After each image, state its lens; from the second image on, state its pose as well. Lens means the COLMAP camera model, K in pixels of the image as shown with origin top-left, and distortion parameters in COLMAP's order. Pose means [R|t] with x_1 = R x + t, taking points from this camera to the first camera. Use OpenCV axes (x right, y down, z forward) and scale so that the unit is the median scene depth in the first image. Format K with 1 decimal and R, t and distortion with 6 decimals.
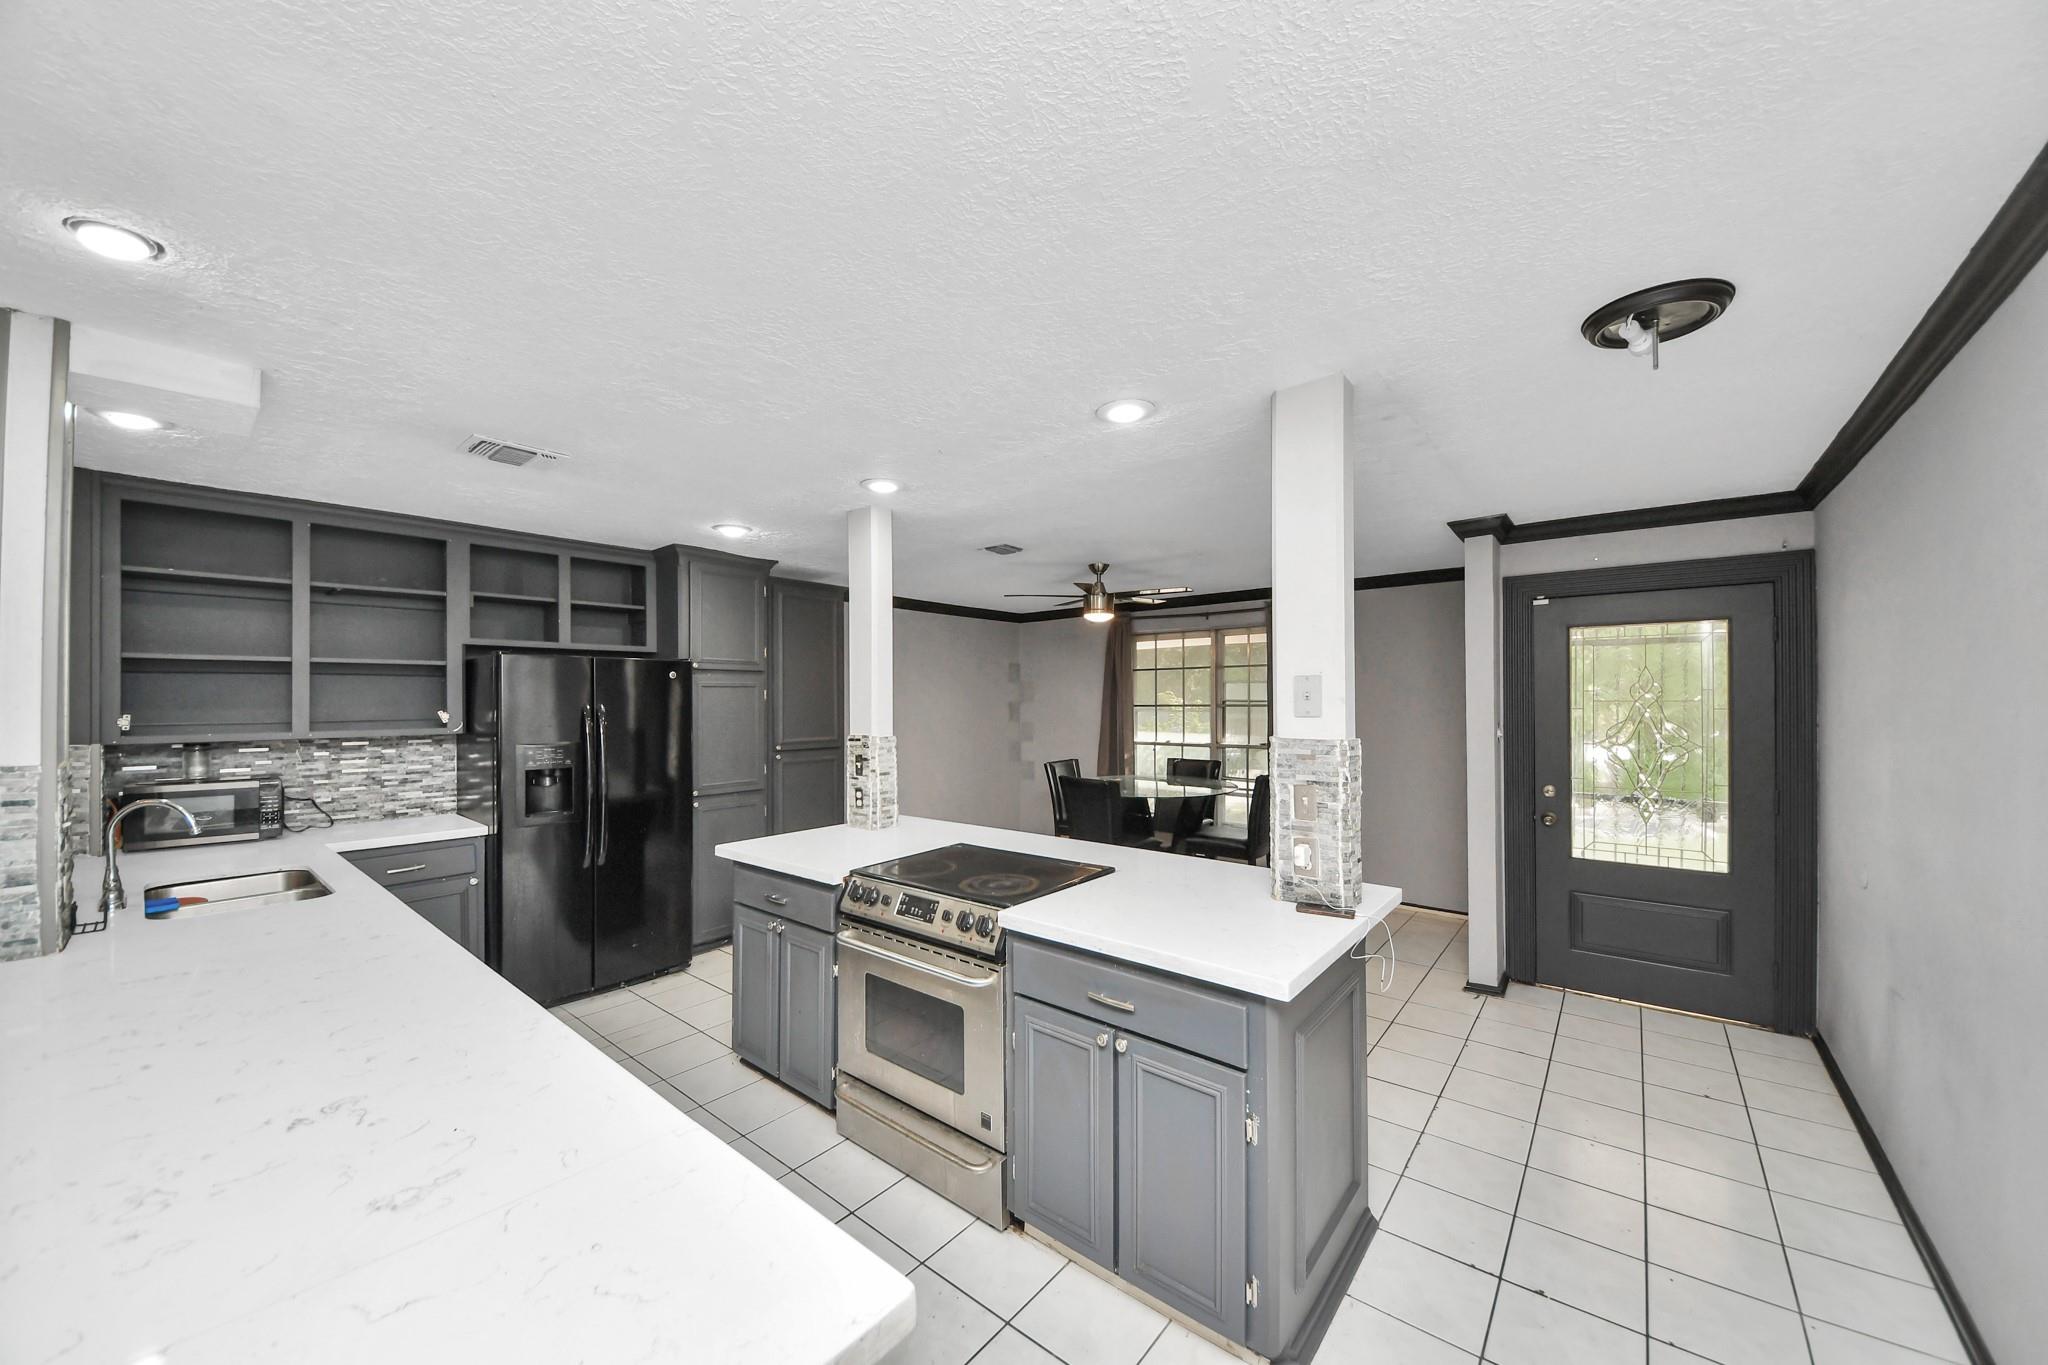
lens RADIAL K [[729.3, 0, 1025.6], [0, 729.3, 693.9], [0, 0, 1]] dist [0.041000, -0.024783]
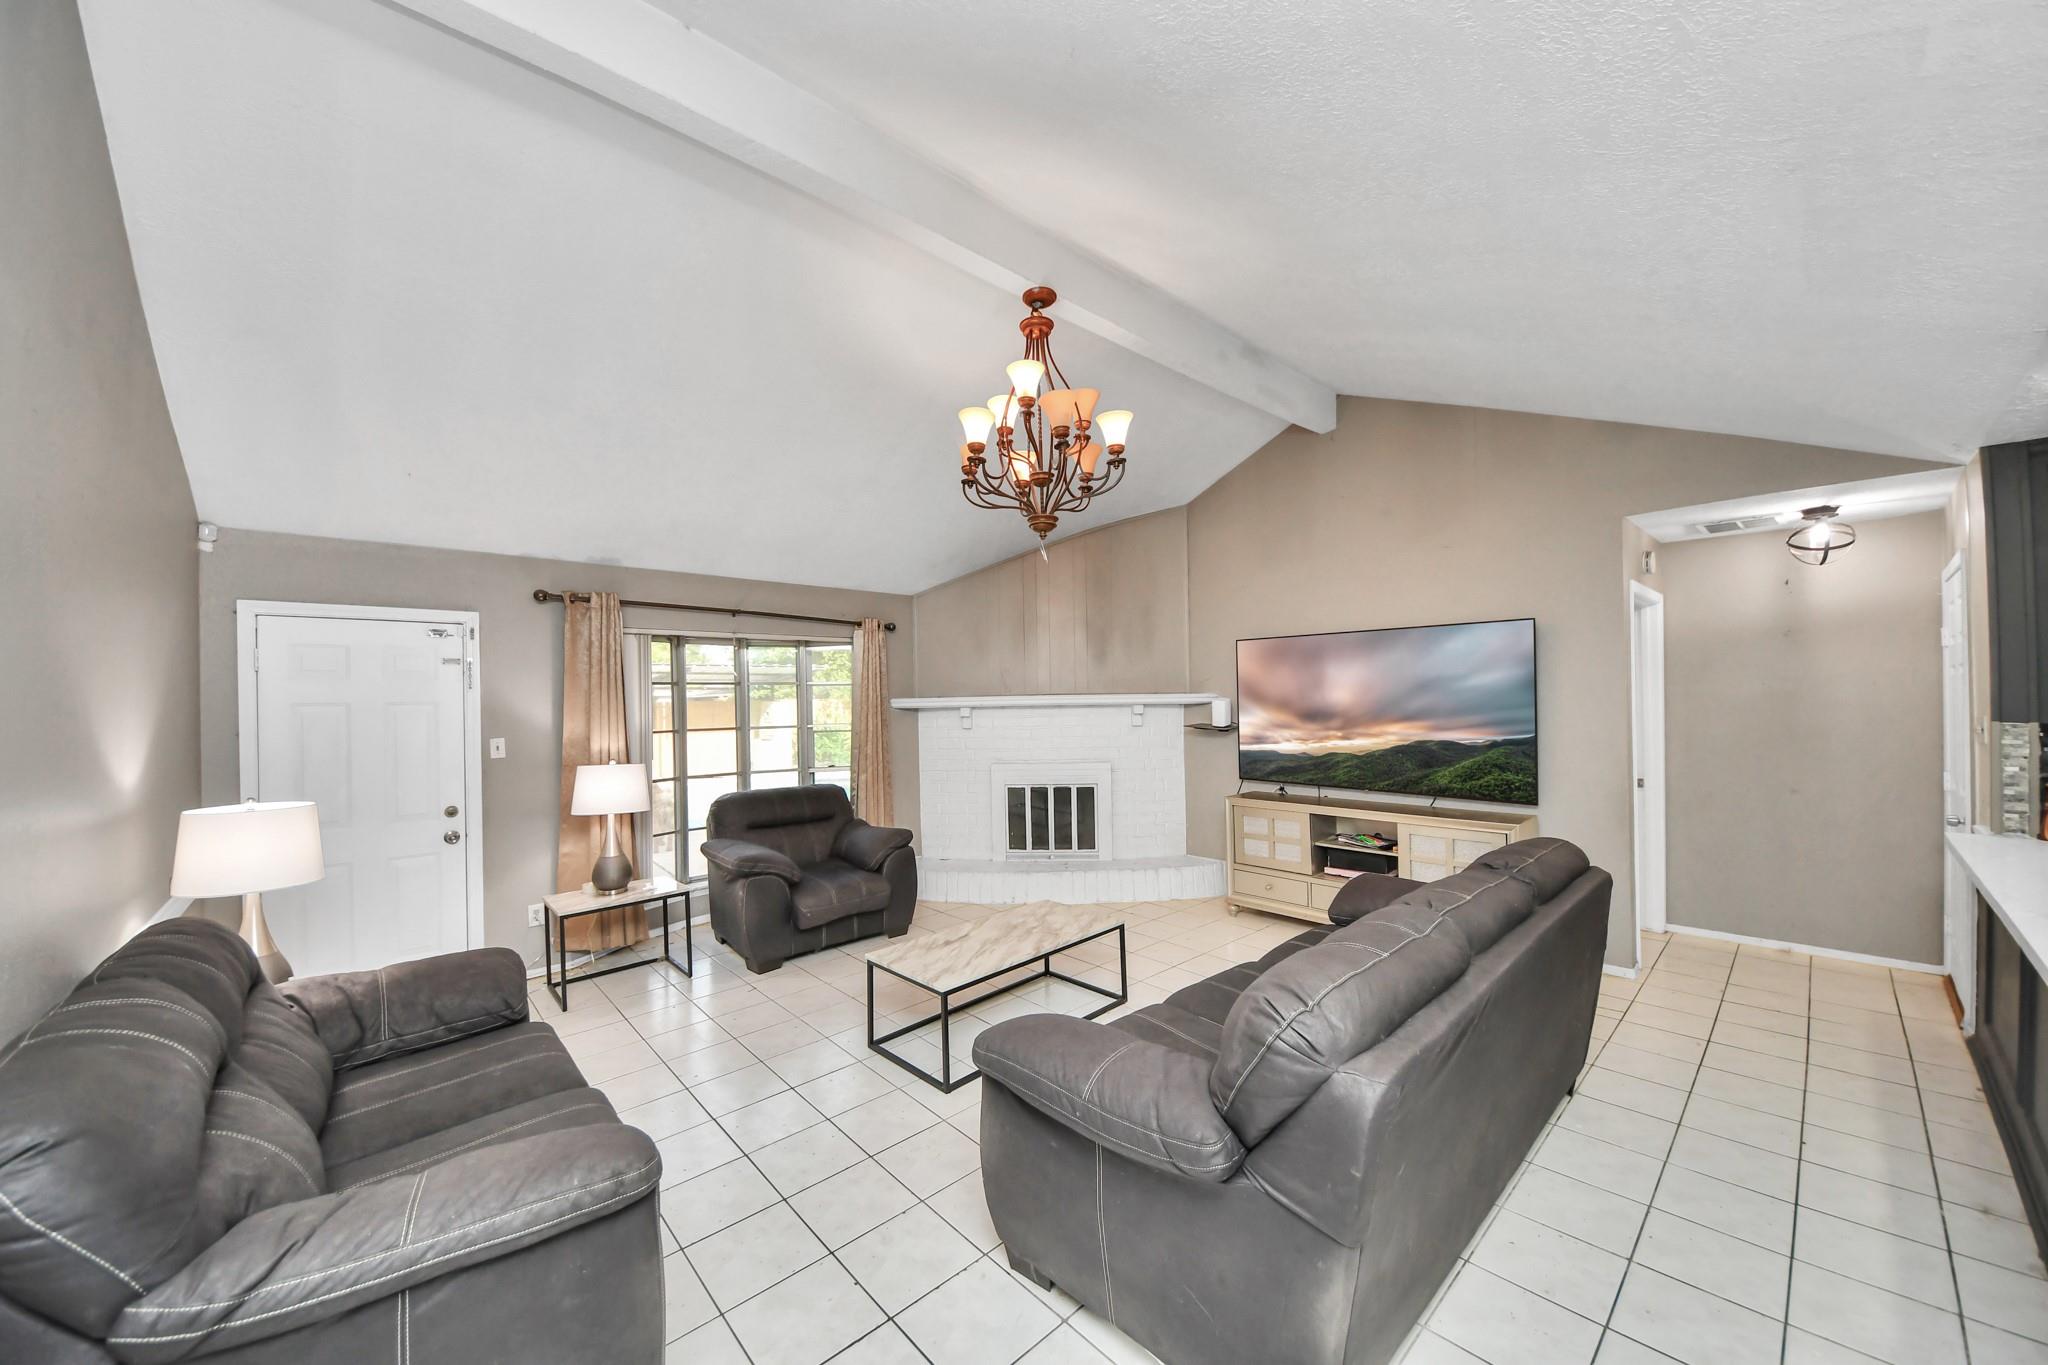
lens RADIAL K [[719.3, 0, 1023.1], [0, 719.3, 697.7], [0, 0, 1]] dist [0.032592, -0.019153]
pose [[-0.142973, 0.003530, -0.989720, -0.104987], [0.028685, 0.999588, -0.000578, -0.002190], [0.989311, -0.028473, -0.143015, -0.154501]]
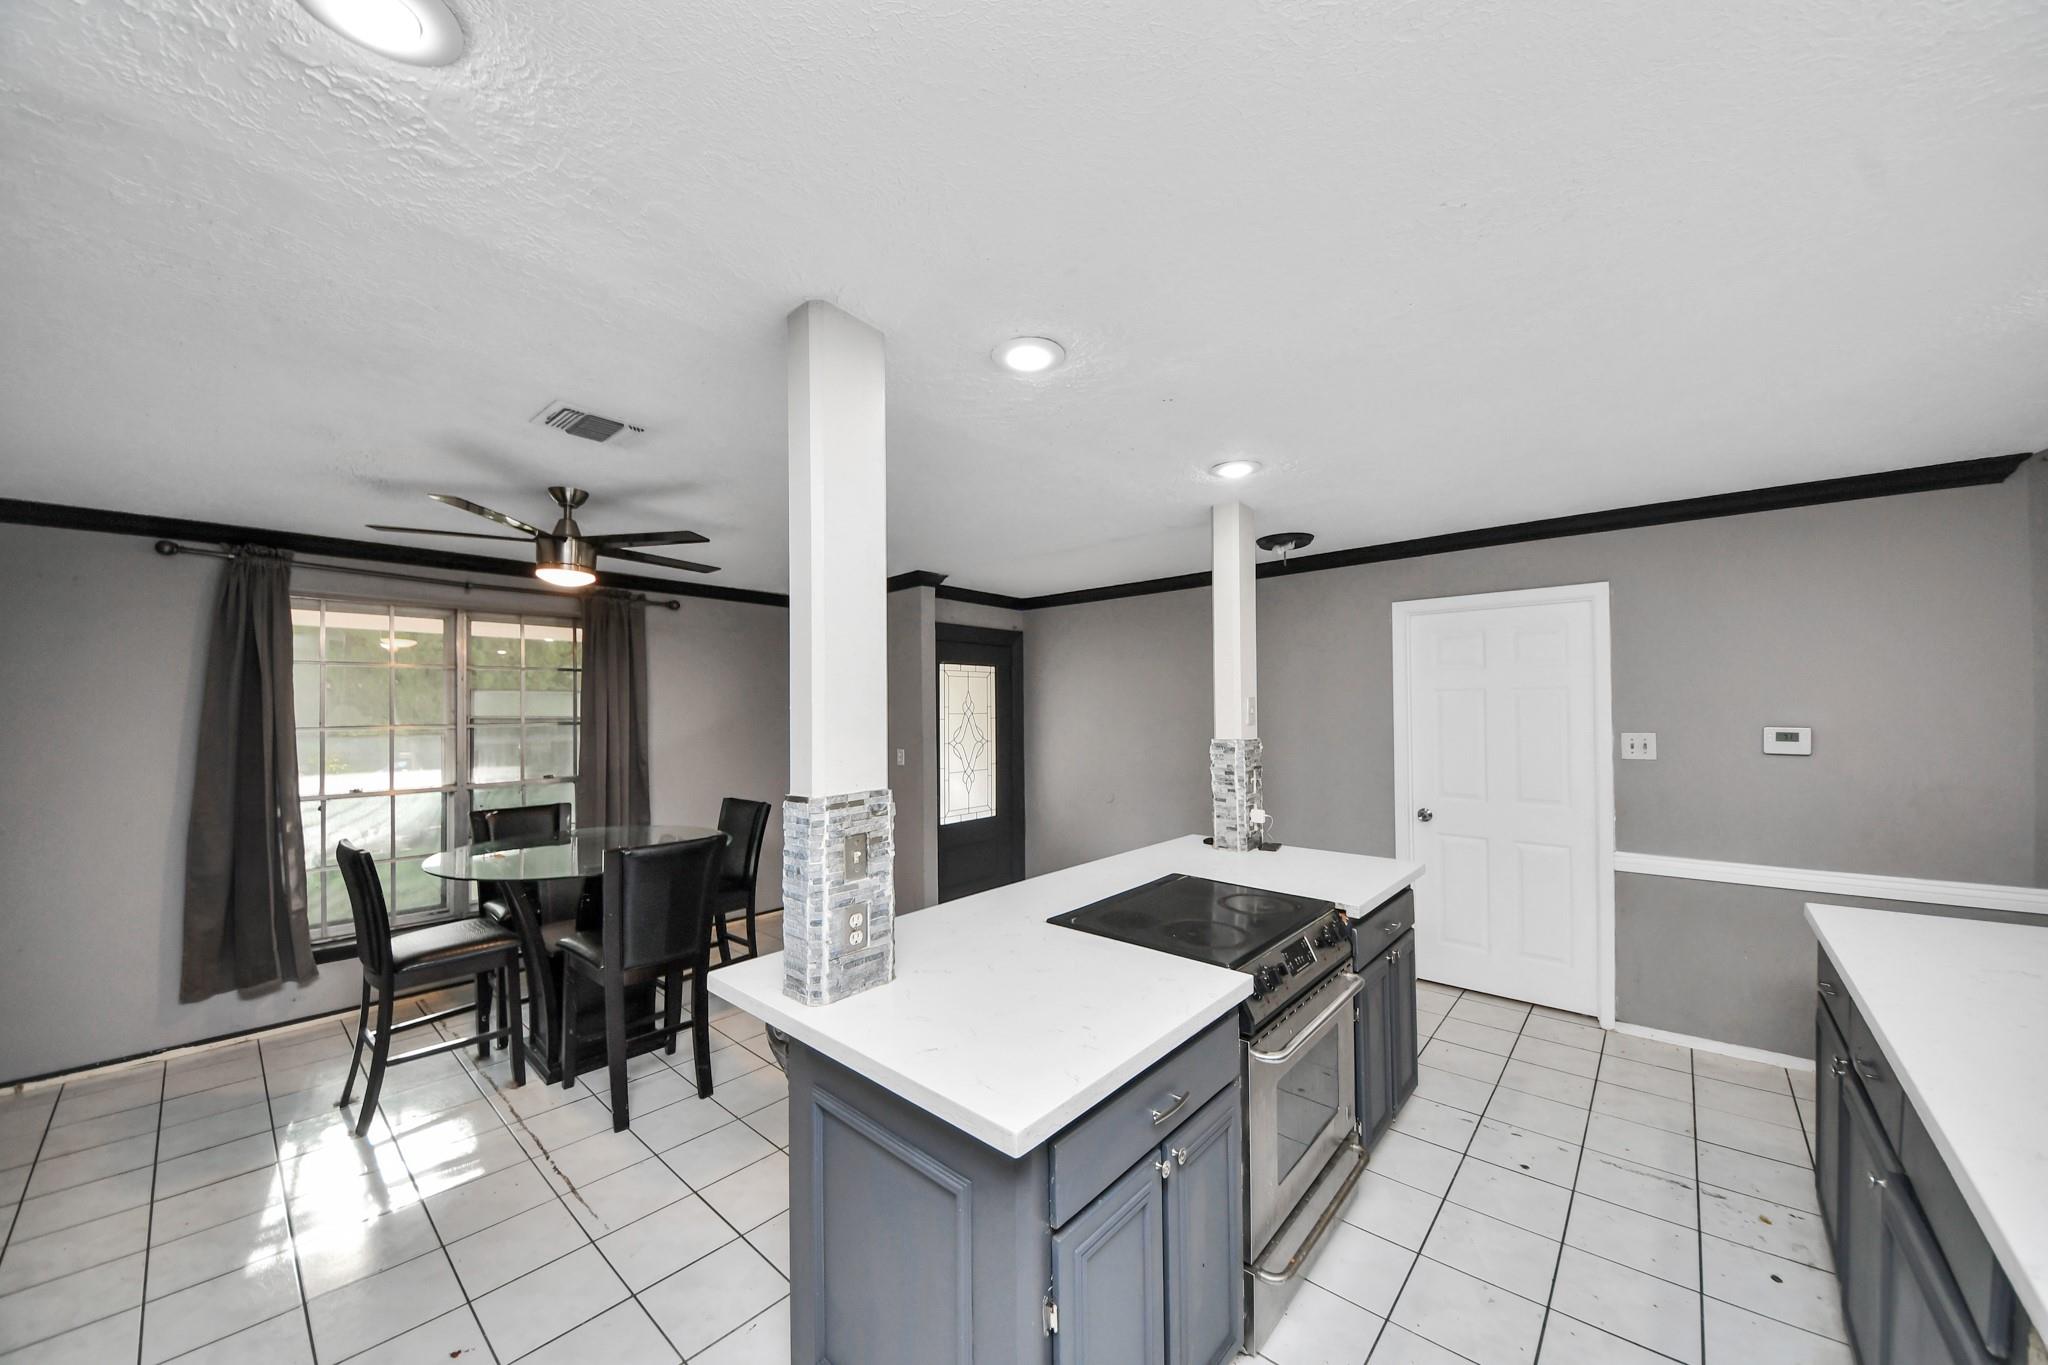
lens RADIAL K [[729.9, 0, 1024.7], [0, 729.9, 707.1], [0, 0, 1]] dist [-0.000162, -0.007761]
pose [[0.038522, 0.008501, 0.999222, -0.626592], [-0.002144, 0.999962, -0.008425, 0.005676], [-0.999255, -0.001818, 0.038539, 0.796778]]
